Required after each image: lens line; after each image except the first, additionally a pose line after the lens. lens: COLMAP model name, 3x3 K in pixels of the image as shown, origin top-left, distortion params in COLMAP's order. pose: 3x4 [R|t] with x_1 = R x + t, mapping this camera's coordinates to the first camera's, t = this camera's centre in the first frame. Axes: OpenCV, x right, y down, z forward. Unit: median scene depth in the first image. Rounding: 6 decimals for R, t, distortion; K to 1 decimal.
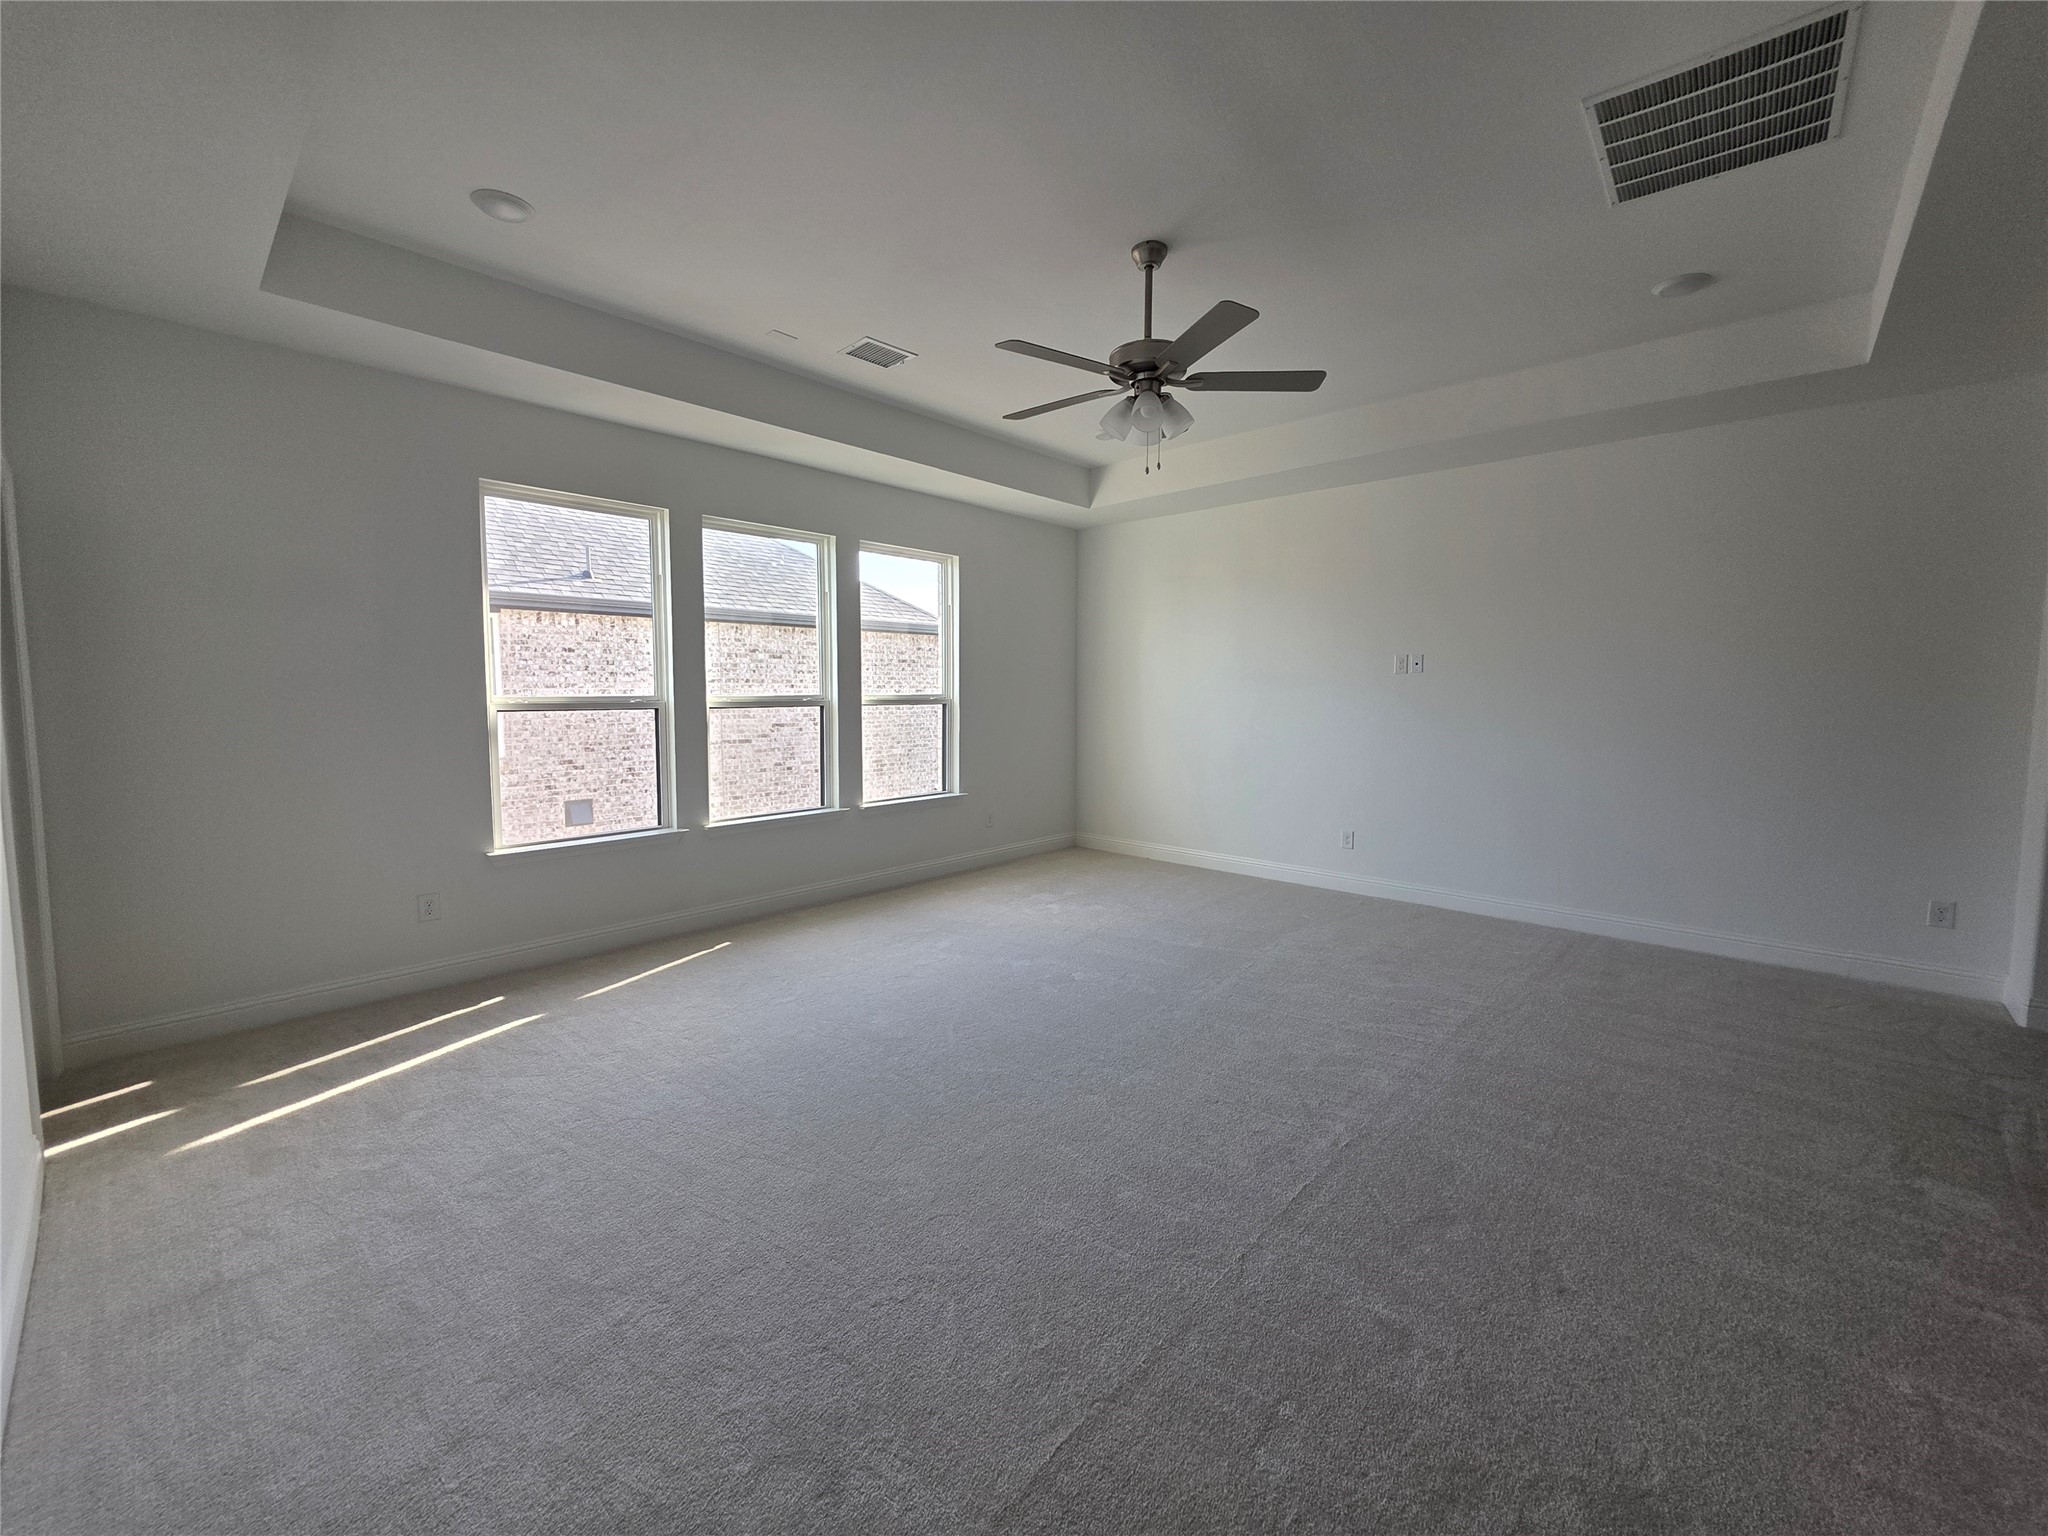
lens RADIAL K [[820.1, 0, 1037.0], [0, 820.1, 761.8], [0, 0, 1]] dist [-0.002117, -0.000543]
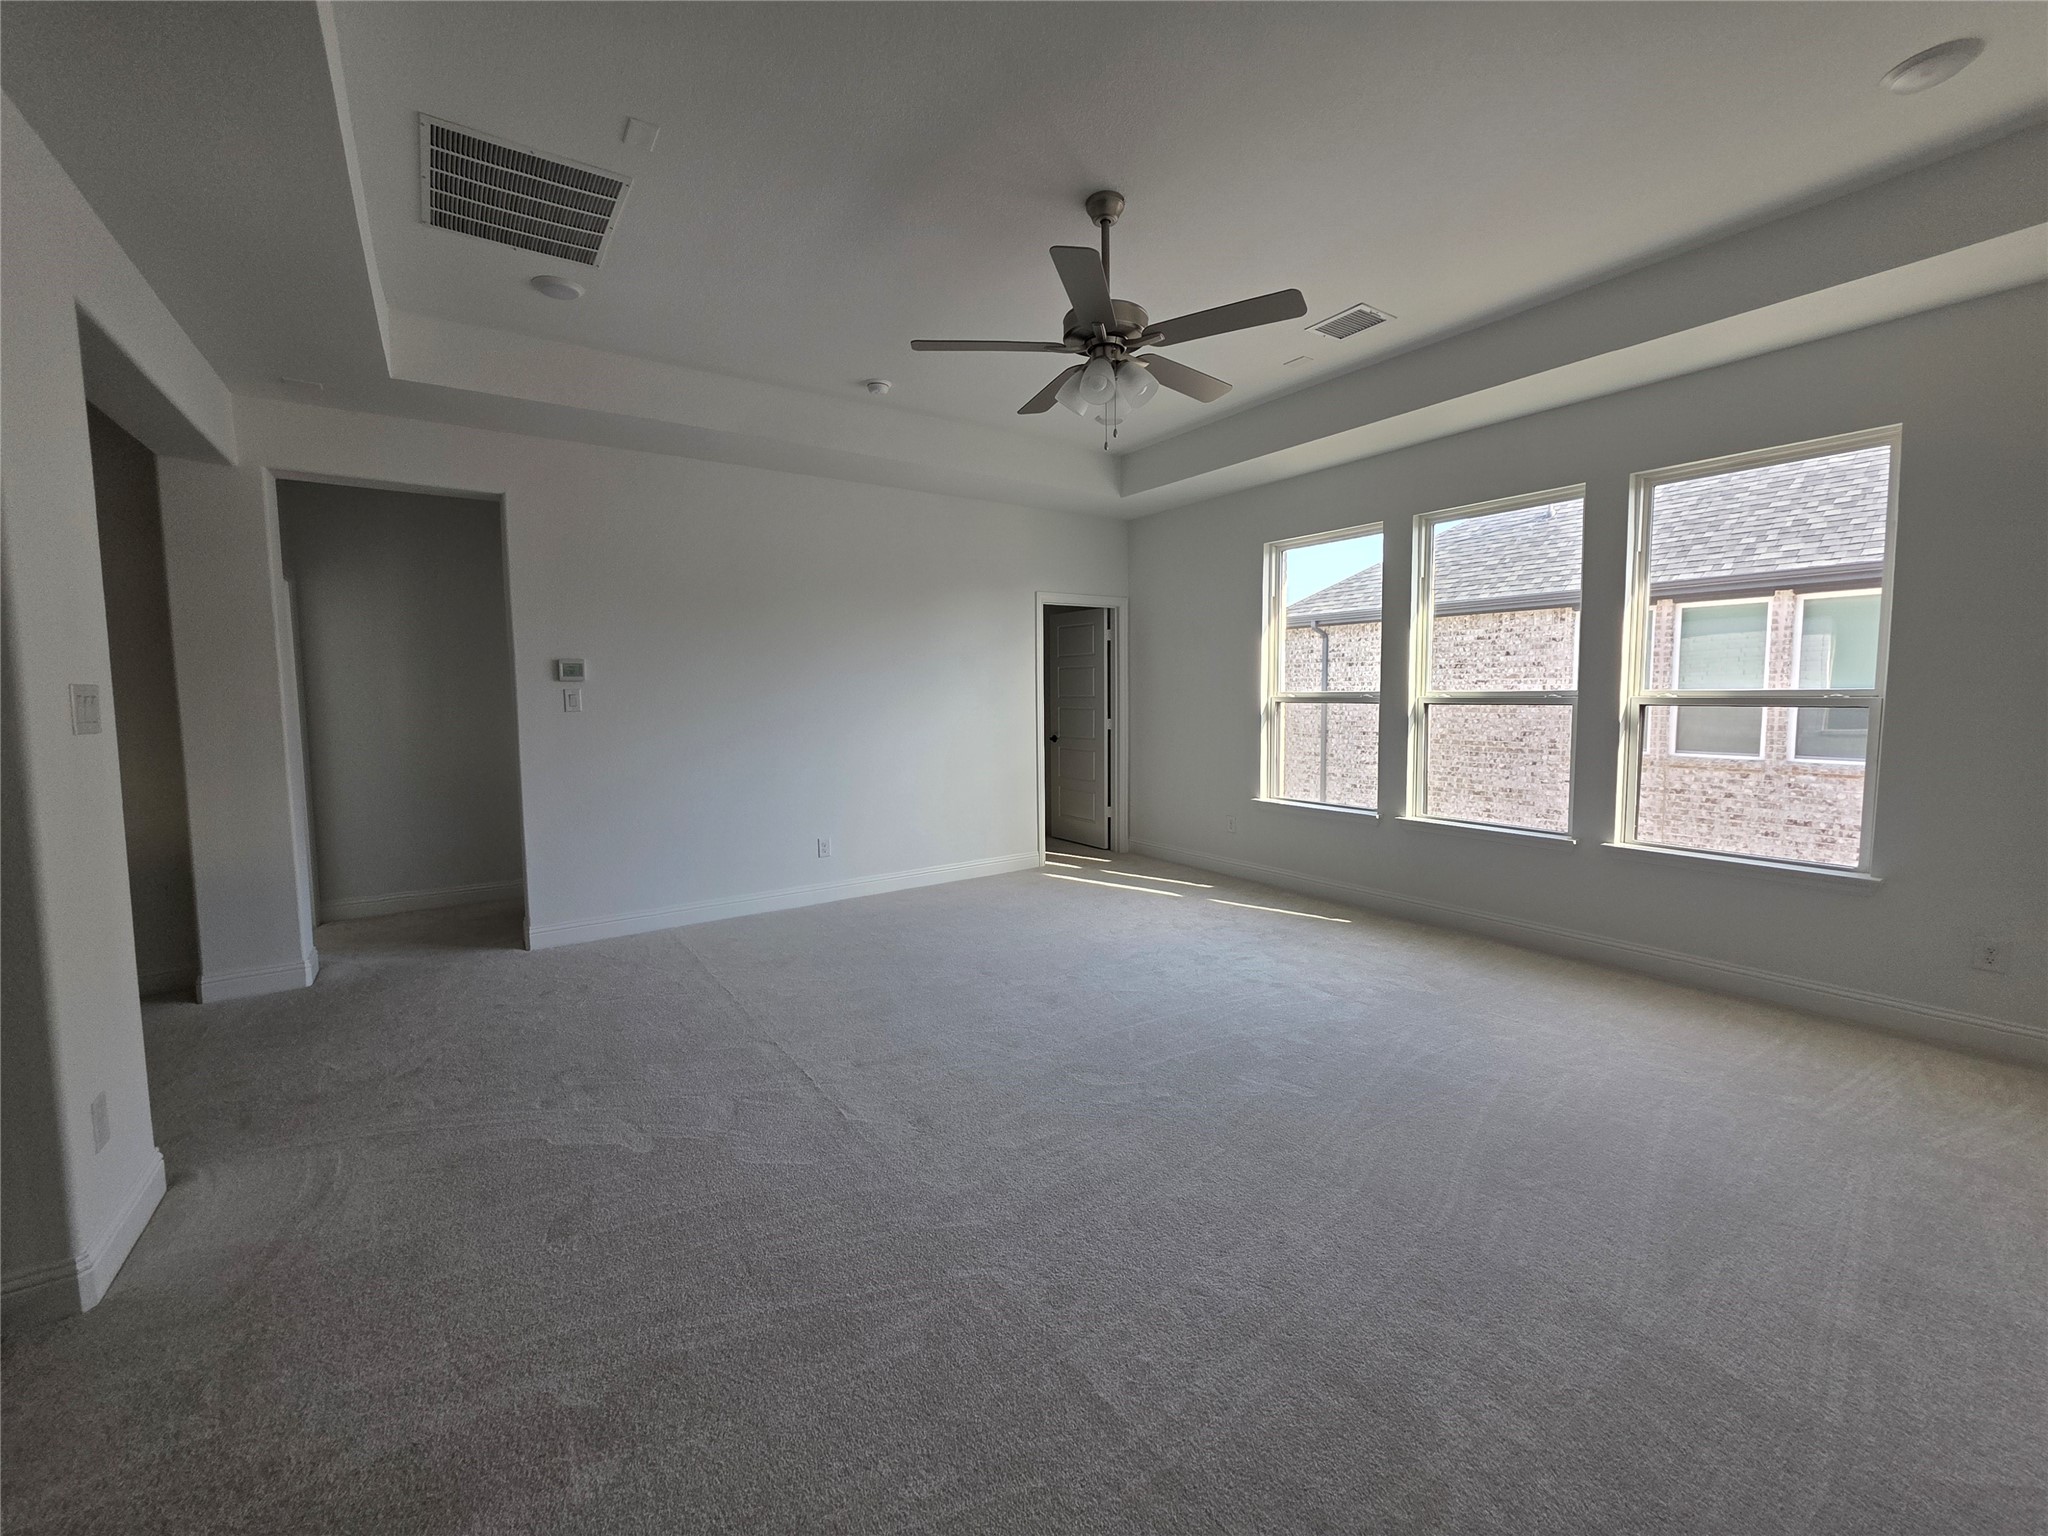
lens RADIAL K [[820.1, 0, 1036.2], [0, 820.1, 758.2], [0, 0, 1]] dist [-0.002117, -0.000543]
pose [[-0.217156, 0.082338, -0.972658, 0.617601], [-0.073608, 0.992218, 0.100428, -0.059012], [0.973358, 0.093404, -0.209406, 0.671927]]
